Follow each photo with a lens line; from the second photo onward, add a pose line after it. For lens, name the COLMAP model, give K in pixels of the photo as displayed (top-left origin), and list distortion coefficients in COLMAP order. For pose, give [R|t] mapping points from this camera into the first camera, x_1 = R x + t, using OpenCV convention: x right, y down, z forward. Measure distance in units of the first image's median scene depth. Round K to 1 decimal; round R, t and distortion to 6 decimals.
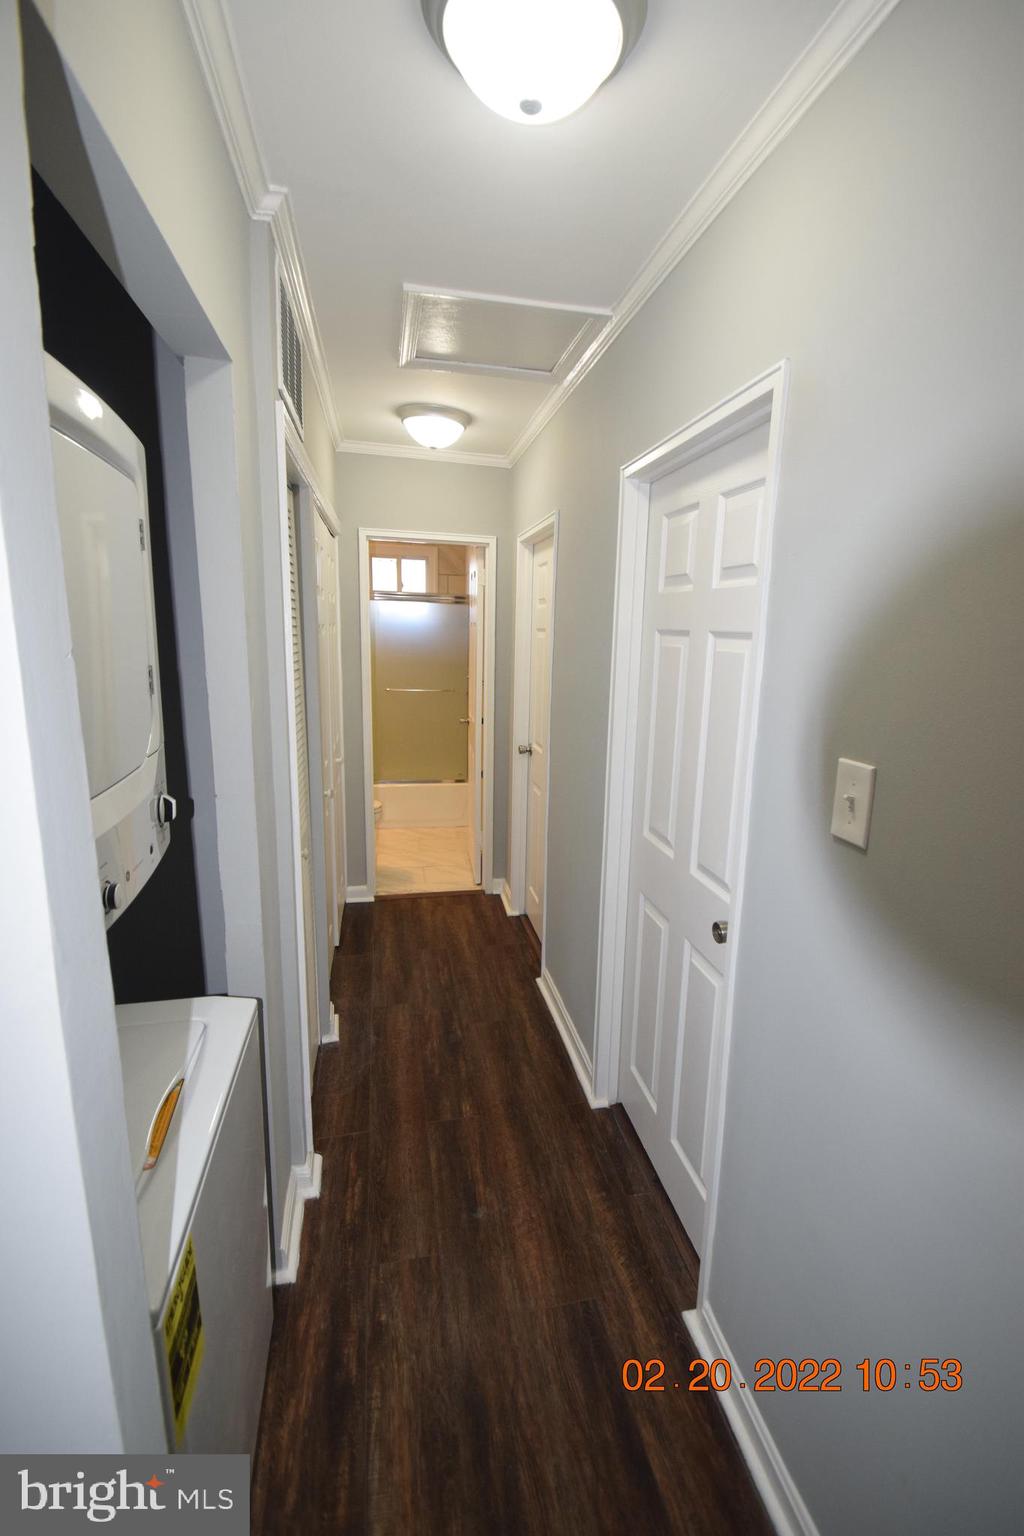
lens RADIAL K [[683.5, 0, 546.1], [0, 683.5, 761.0], [0, 0, 1]] dist [0.022930, -0.022339]
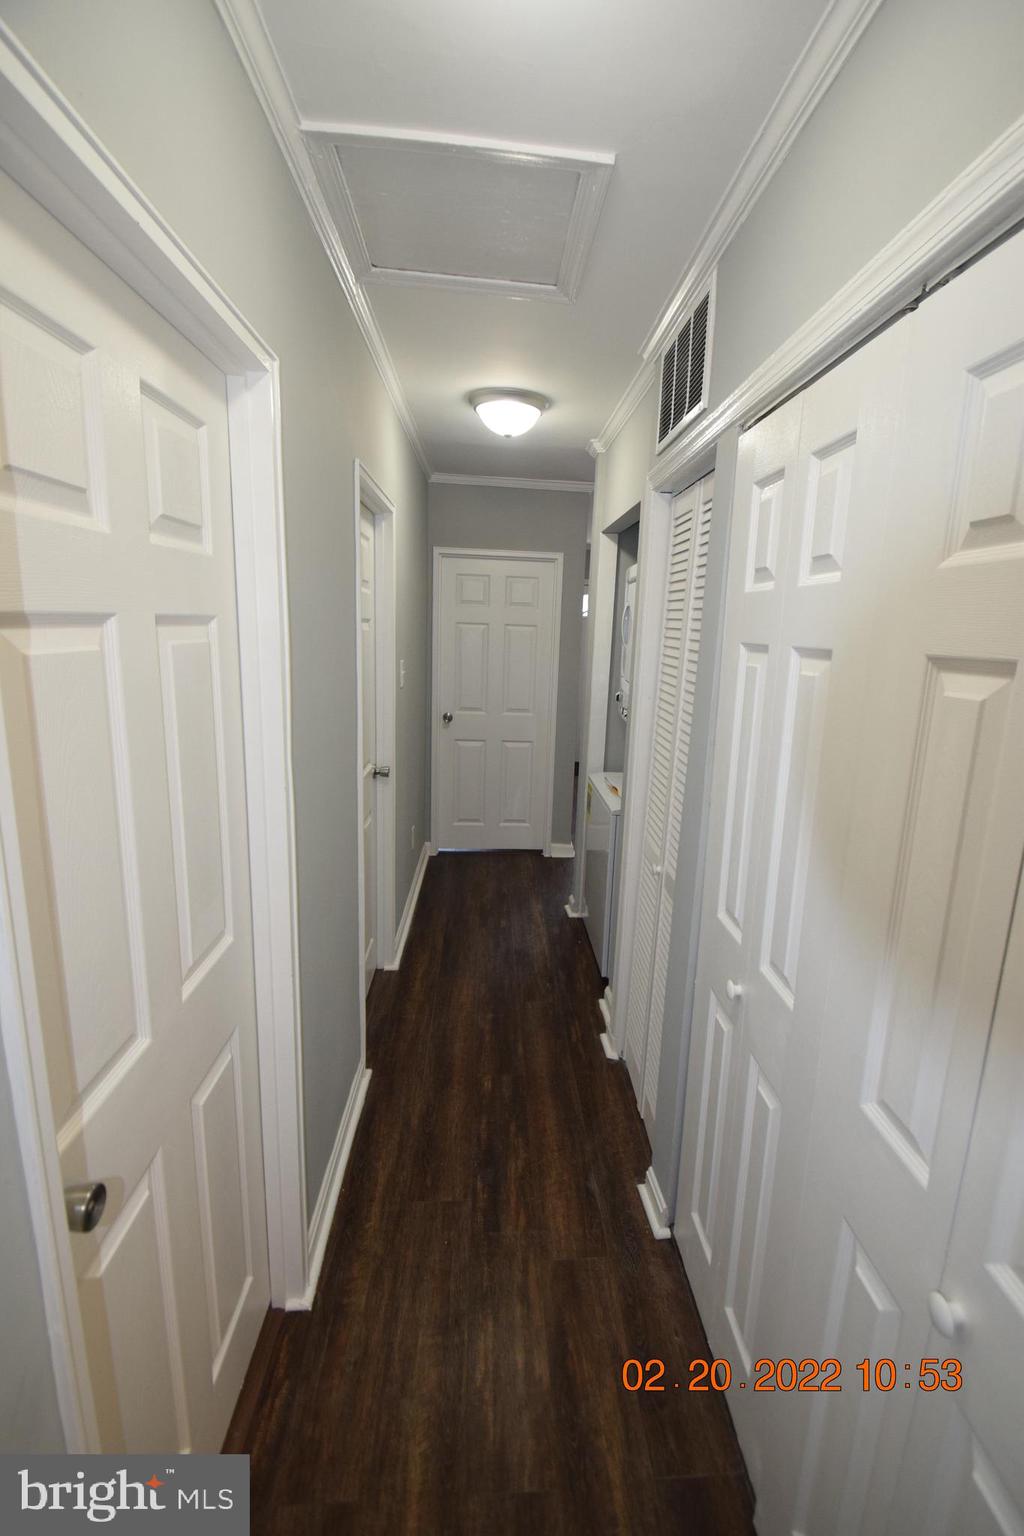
lens RADIAL K [[683.5, 0, 546.1], [0, 683.5, 761.0], [0, 0, 1]] dist [0.022930, -0.022339]
pose [[-0.985951, -0.102855, 0.131609, -0.272155], [-0.045754, 0.924089, 0.379428, -0.331214], [-0.160645, 0.368076, -0.915813, 1.645220]]
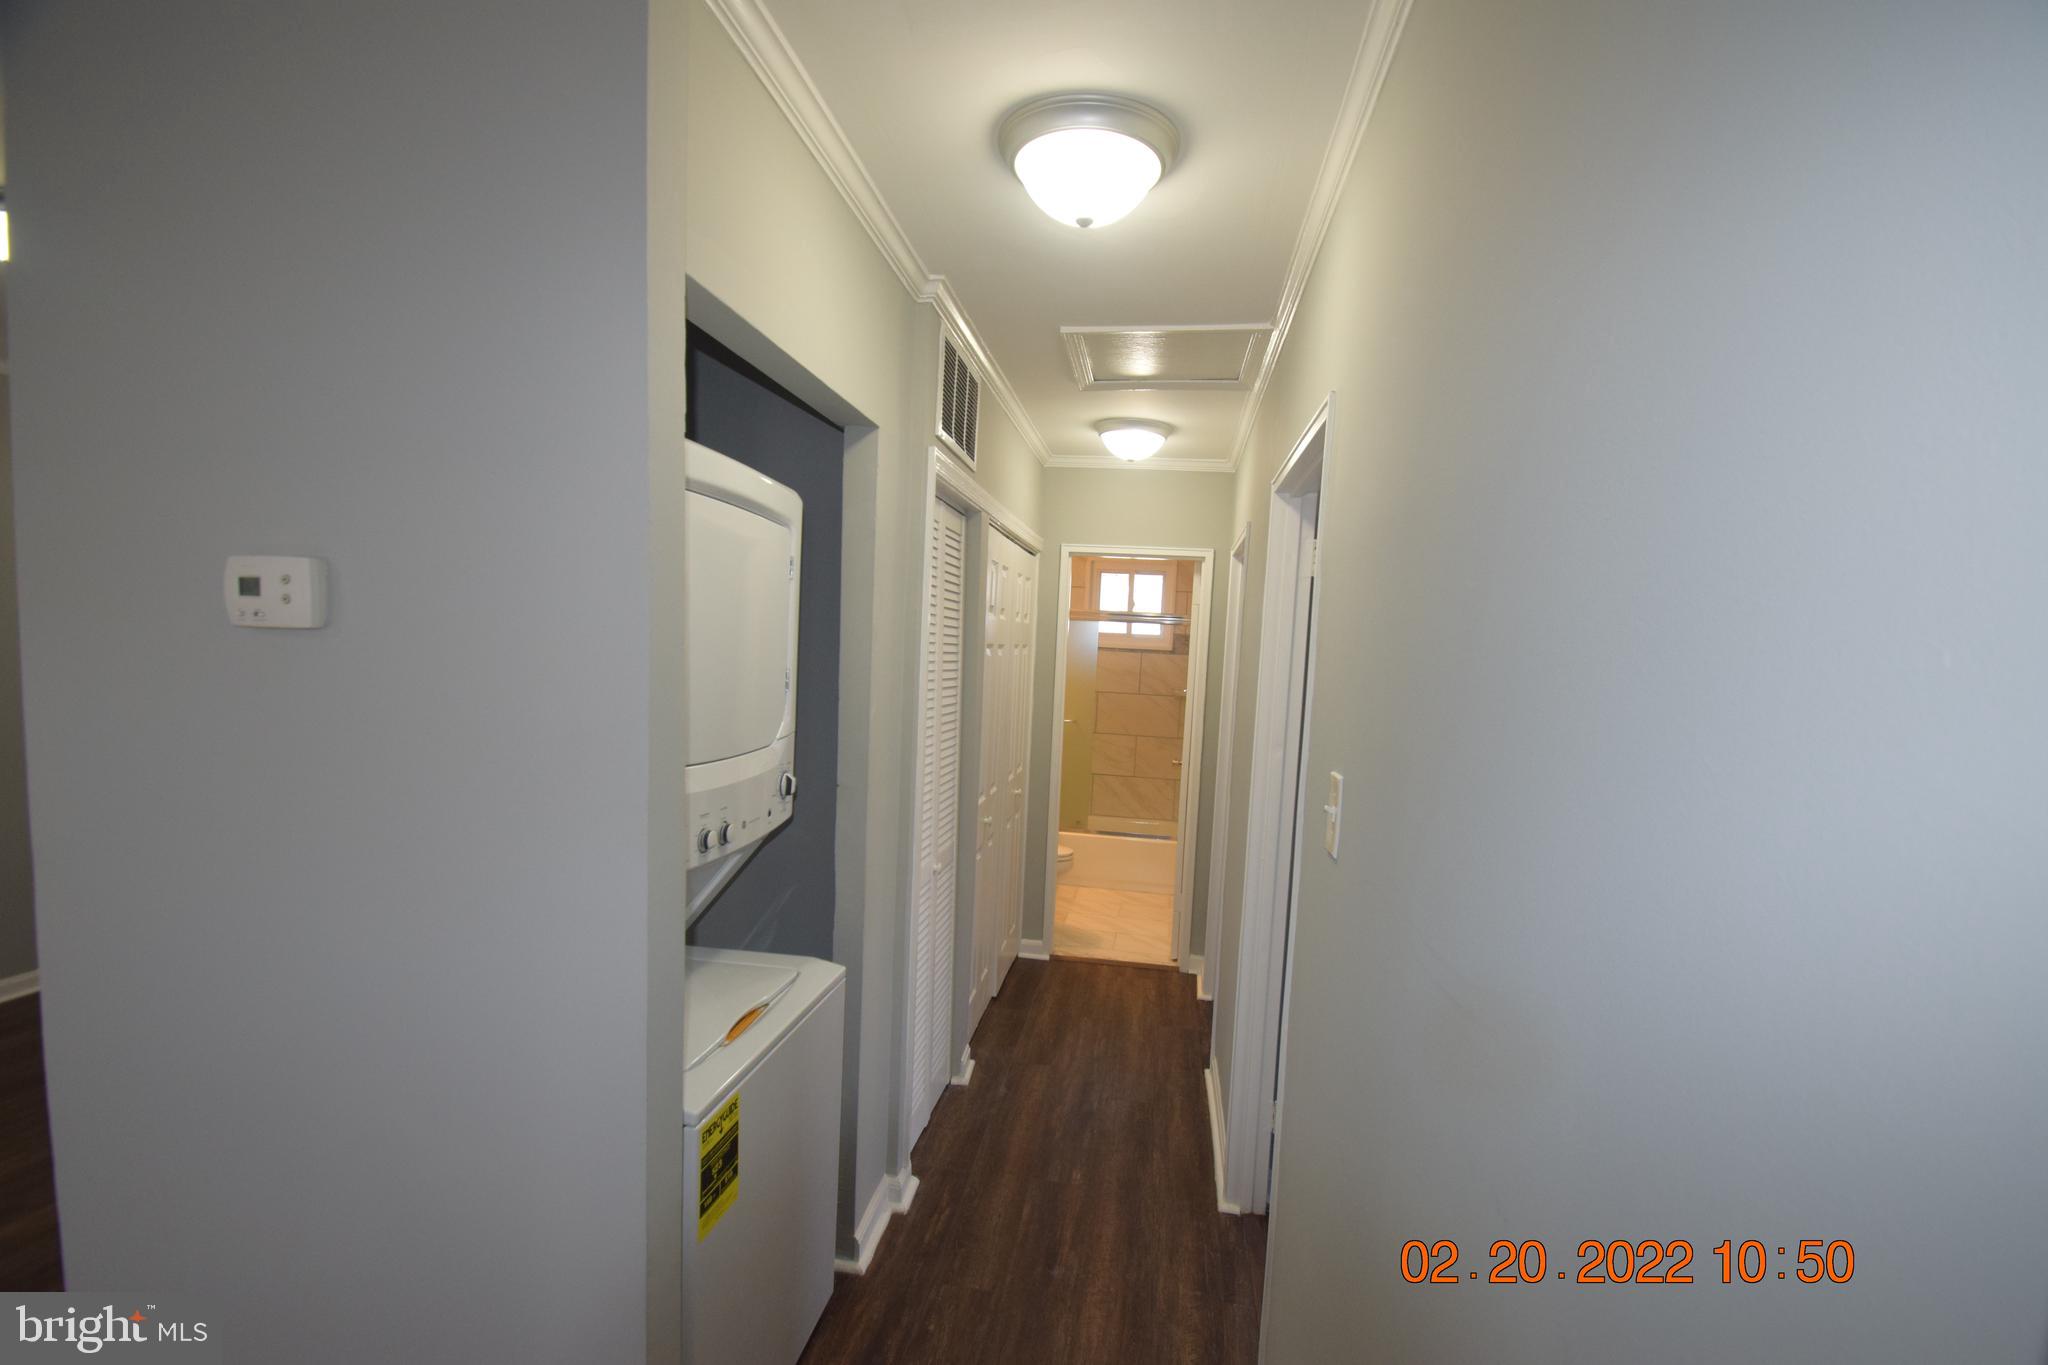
lens RADIAL K [[906.9, 0, 1038.9], [0, 906.9, 729.6], [0, 0, 1]] dist [0.028000, -0.020551]
pose [[0.932761, 0.047874, -0.357302, 0.218280], [-0.087892, 0.991434, -0.096607, 0.044331], [0.349616, 0.121515, 0.928979, -0.179339]]
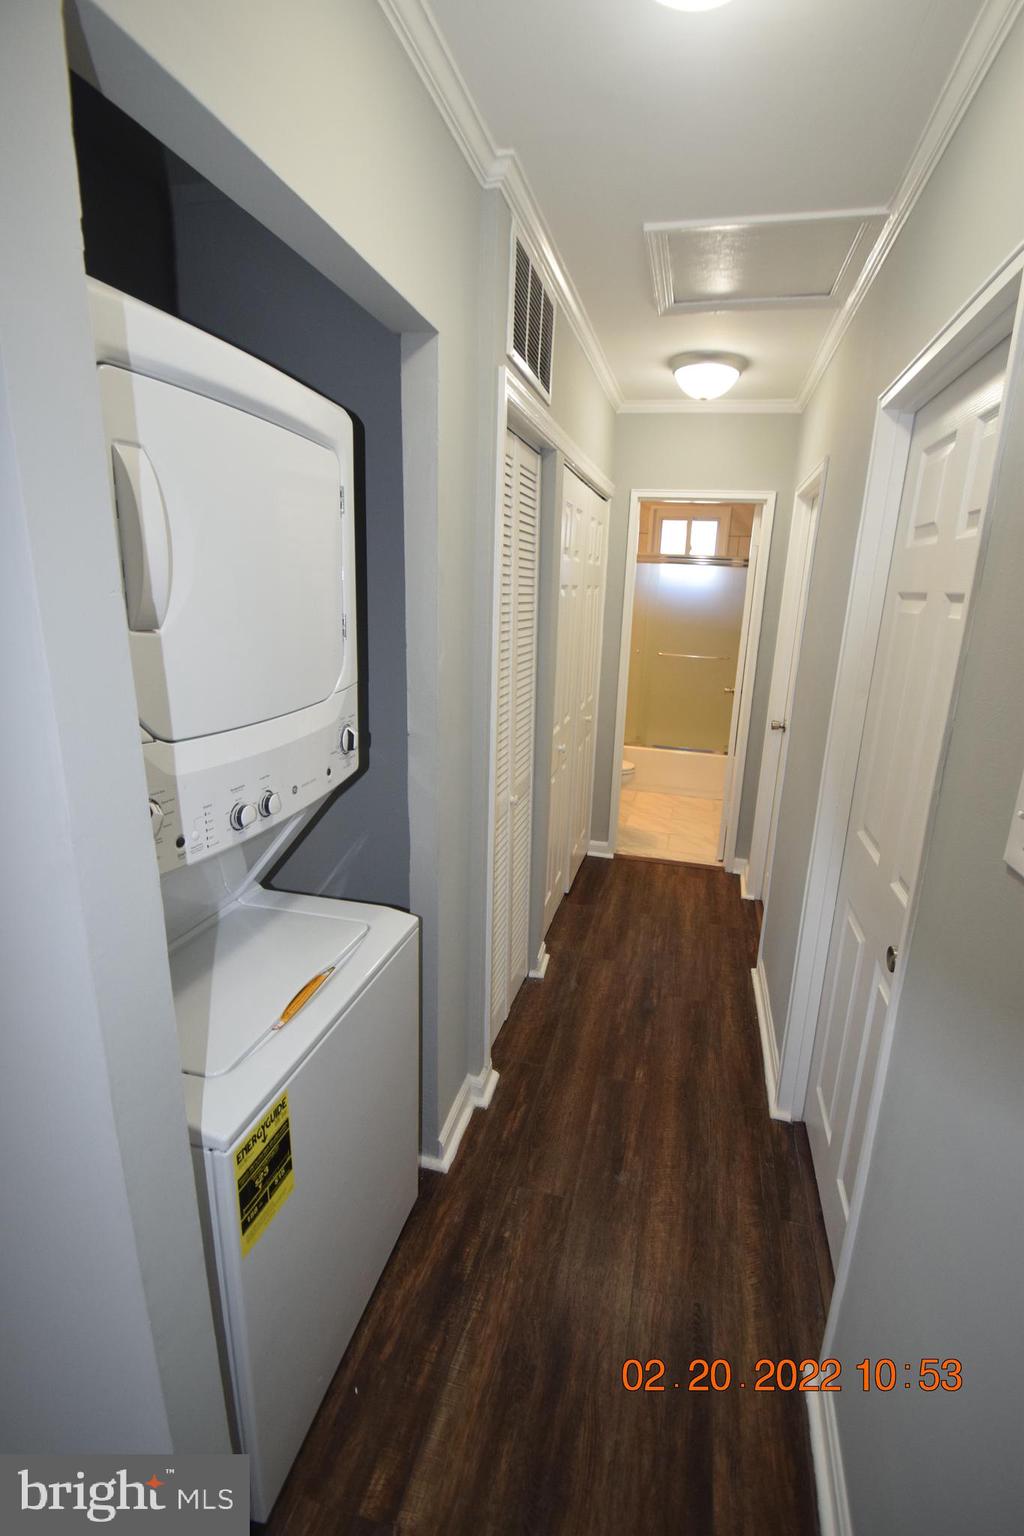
lens RADIAL K [[683.5, 0, 546.1], [0, 683.5, 761.0], [0, 0, 1]] dist [0.022930, -0.022339]
pose [[0.900577, 0.116250, -0.418863, 0.117892], [-0.096465, 0.992998, 0.068189, -0.002678], [0.423857, -0.021003, 0.905486, 0.043685]]
